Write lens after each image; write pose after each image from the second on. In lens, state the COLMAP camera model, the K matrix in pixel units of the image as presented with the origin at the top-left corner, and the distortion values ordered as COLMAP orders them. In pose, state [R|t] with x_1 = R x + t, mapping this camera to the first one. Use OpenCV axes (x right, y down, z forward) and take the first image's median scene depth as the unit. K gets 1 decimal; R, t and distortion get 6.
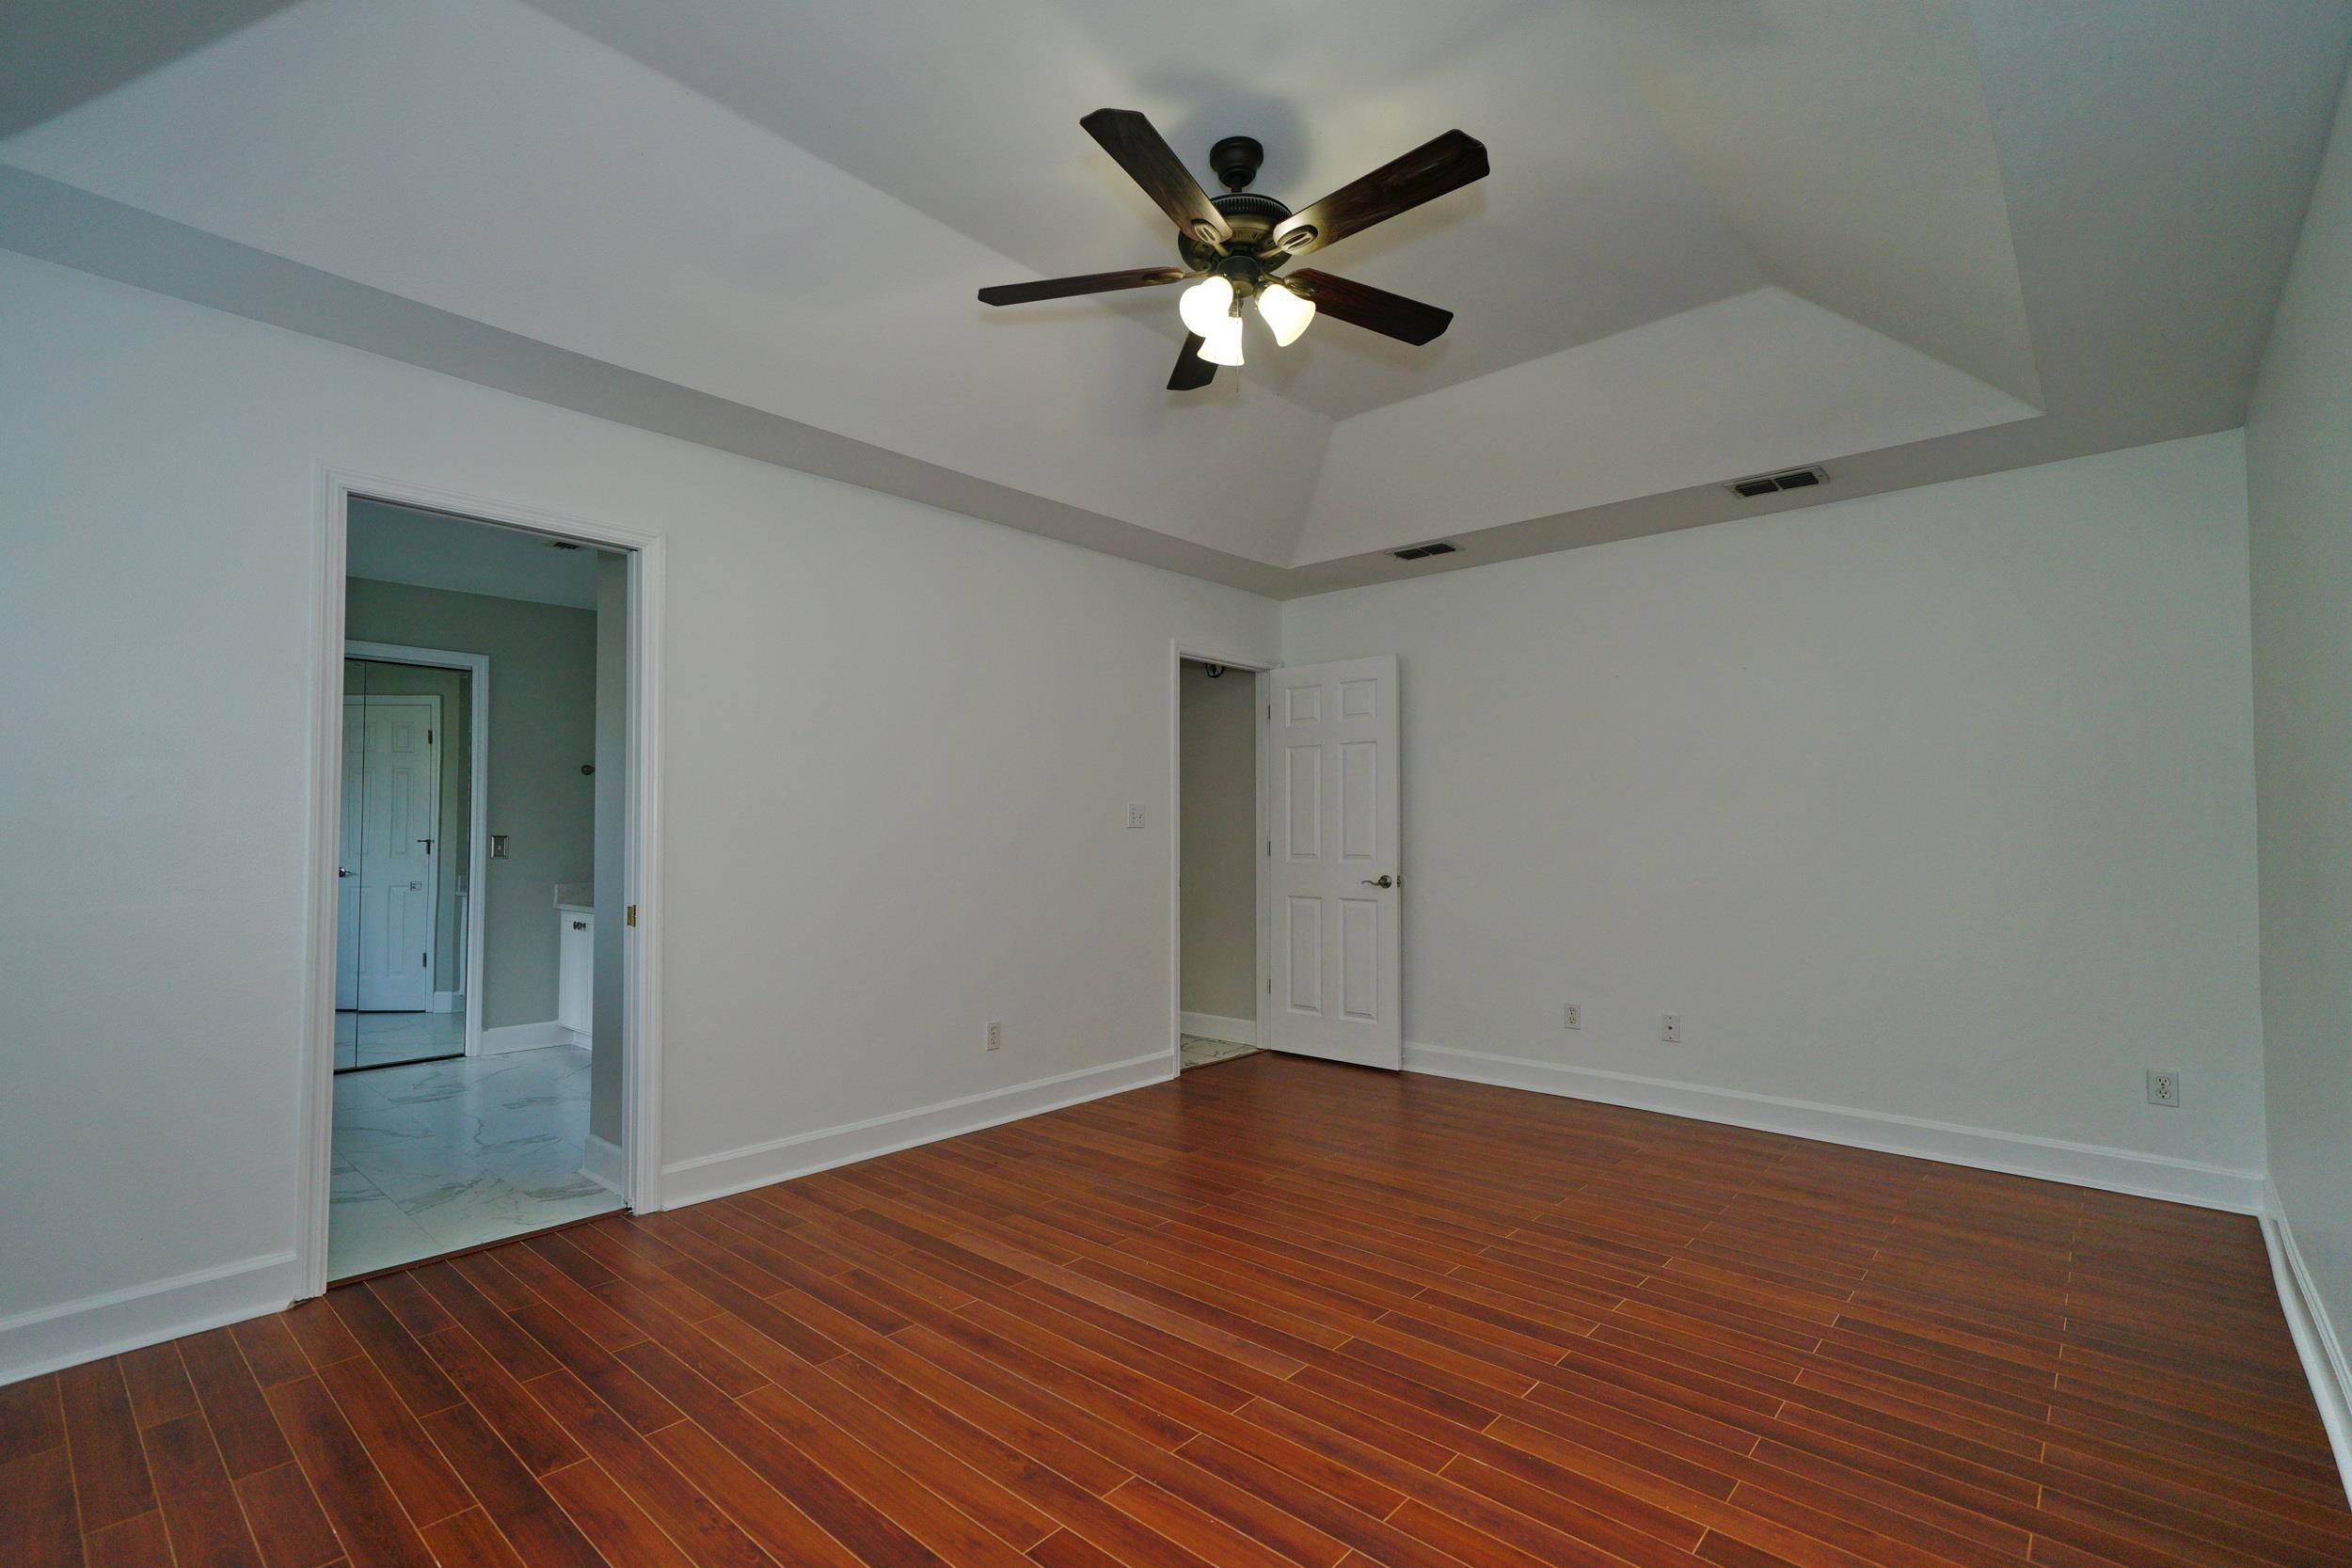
lens RADIAL K [[1069.7, 0, 1147.3], [0, 1069.7, 821.1], [0, 0, 1]] dist [0.012530, -0.000132]
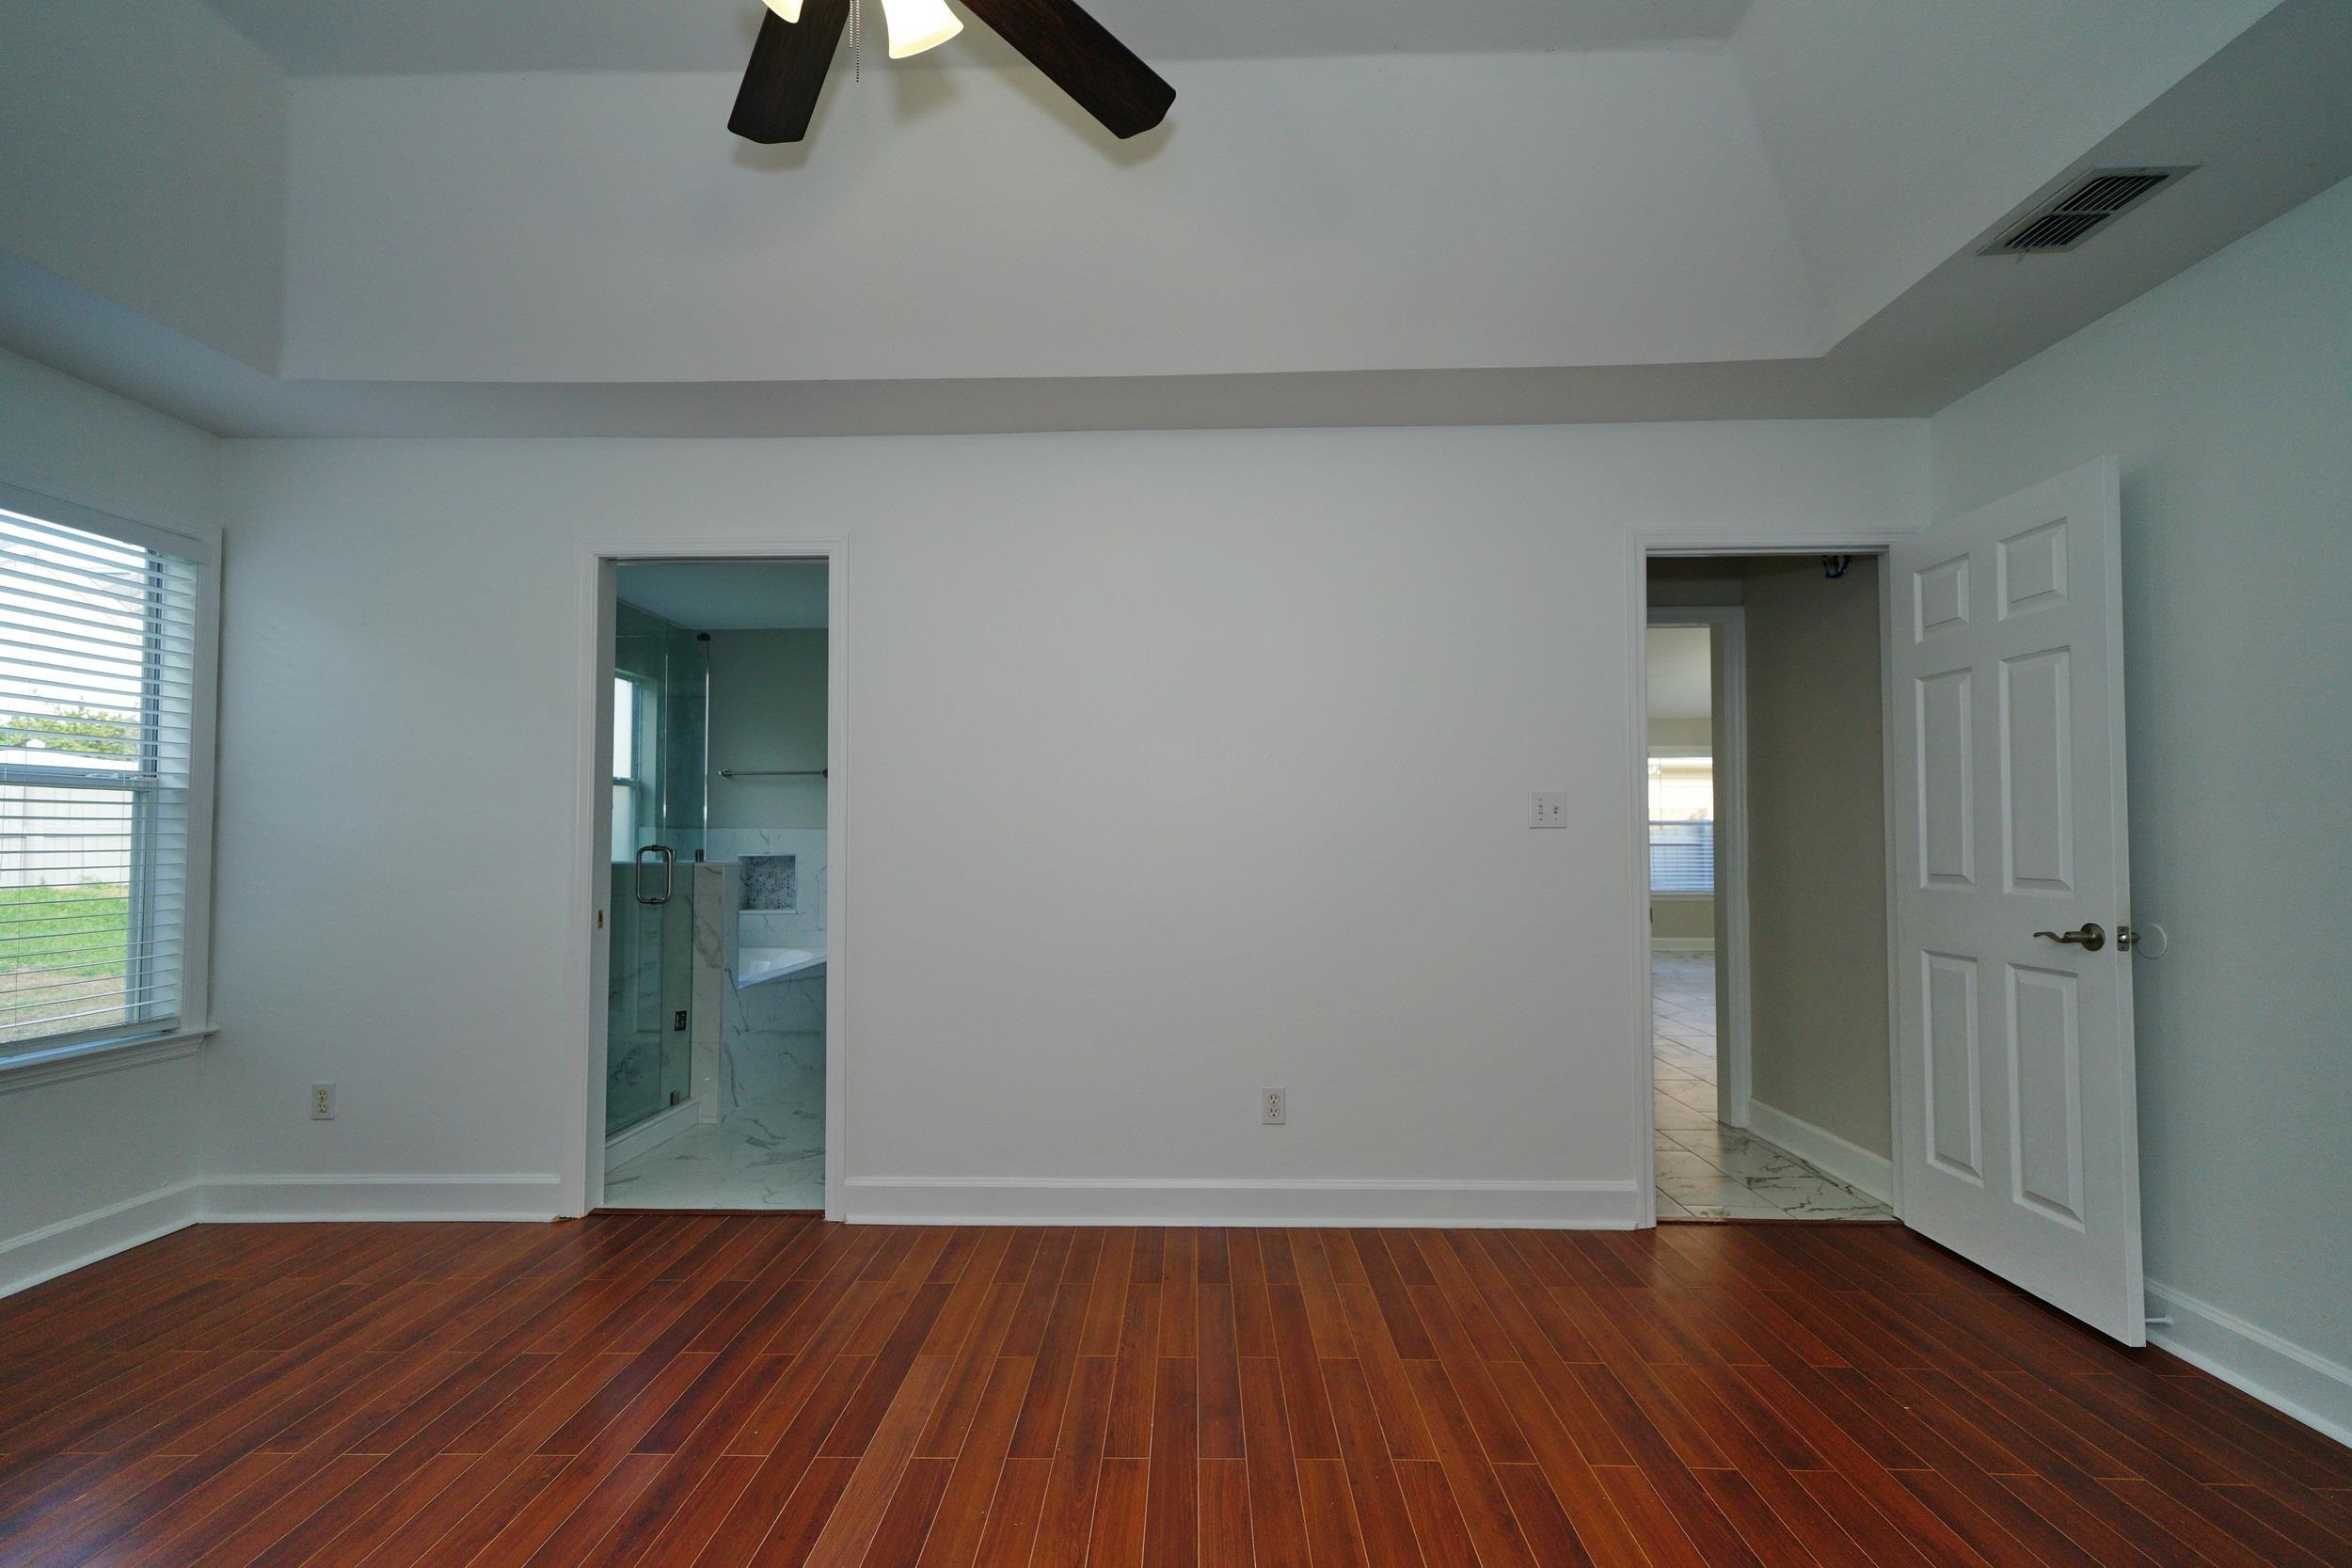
lens RADIAL K [[1076.0, 0, 1166.5], [0, 1076.0, 809.4], [0, 0, 1]] dist [0.008327, -0.000040]
pose [[0.659961, -0.021486, -0.750993, 0.483393], [0.008444, 0.999740, -0.021182, 0.010165], [0.751252, 0.007638, 0.659971, 0.567145]]
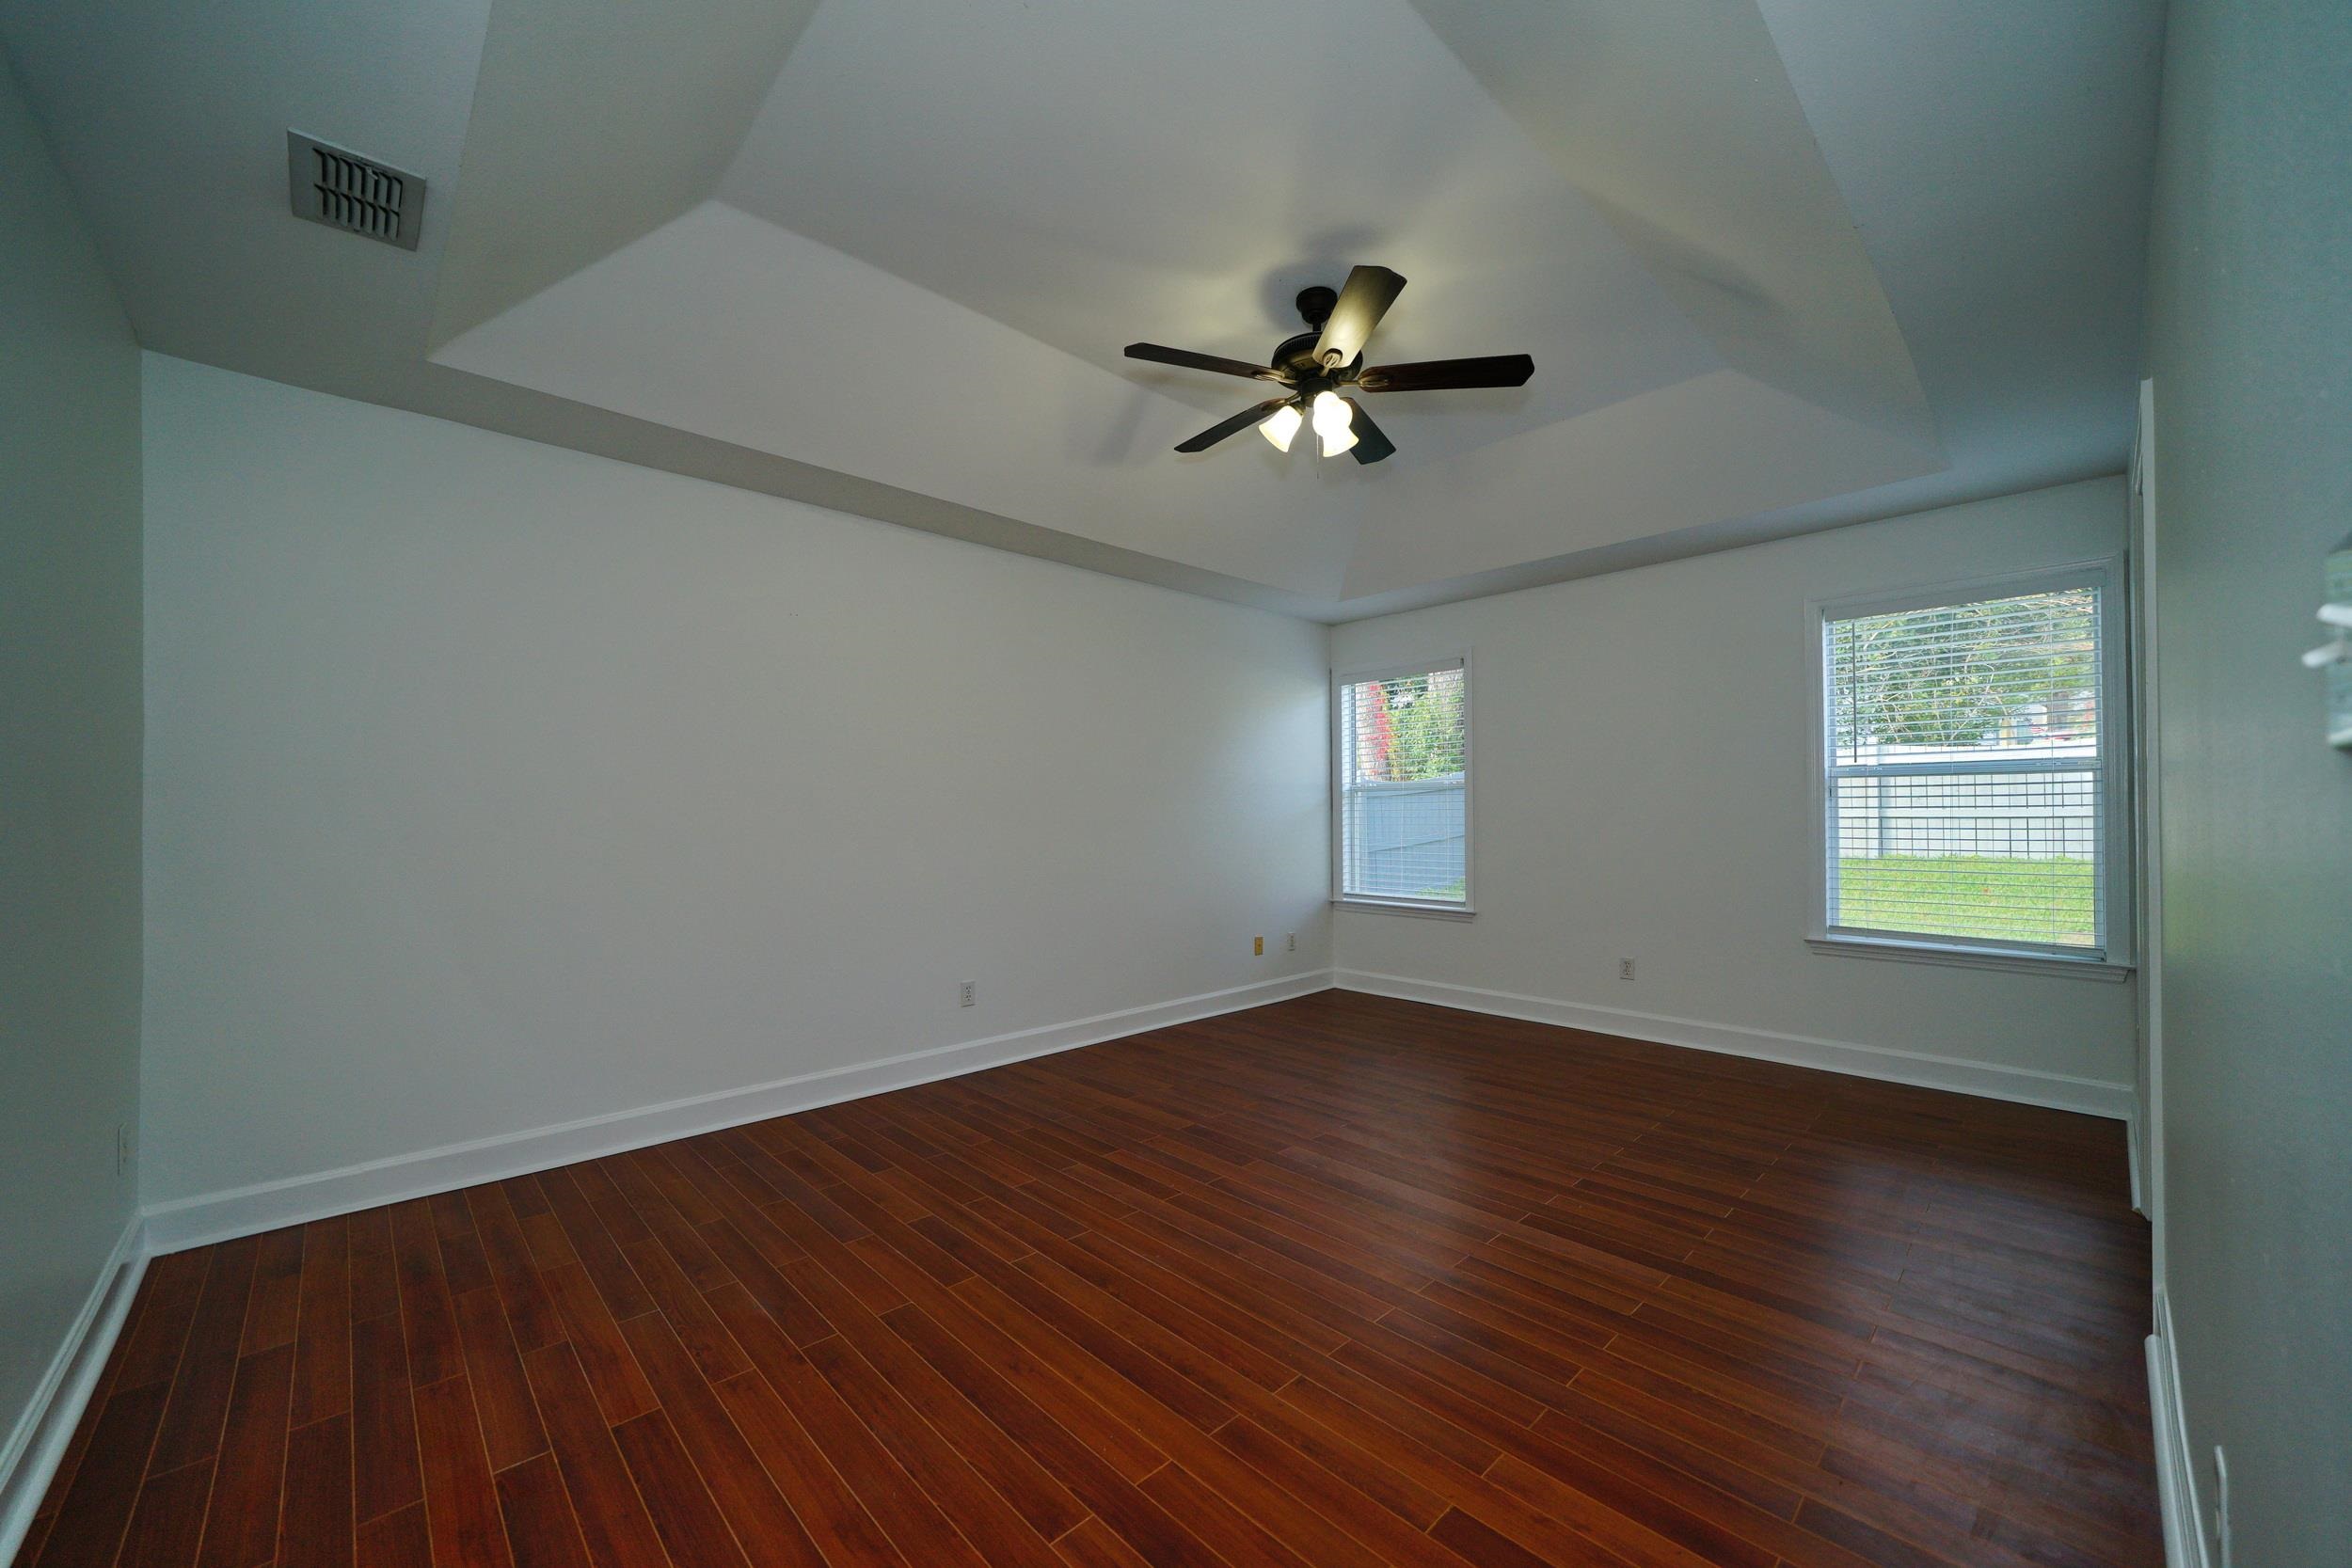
lens RADIAL K [[898.6, 0, 1183.5], [0, 898.6, 795.3], [0, 0, 1]] dist [-0.016108, -0.000004]
pose [[-0.998779, 0.006462, 0.048971, 0.153204], [0.005003, 0.999541, -0.029873, 0.018056], [-0.049142, -0.029591, -0.998353, 1.617299]]
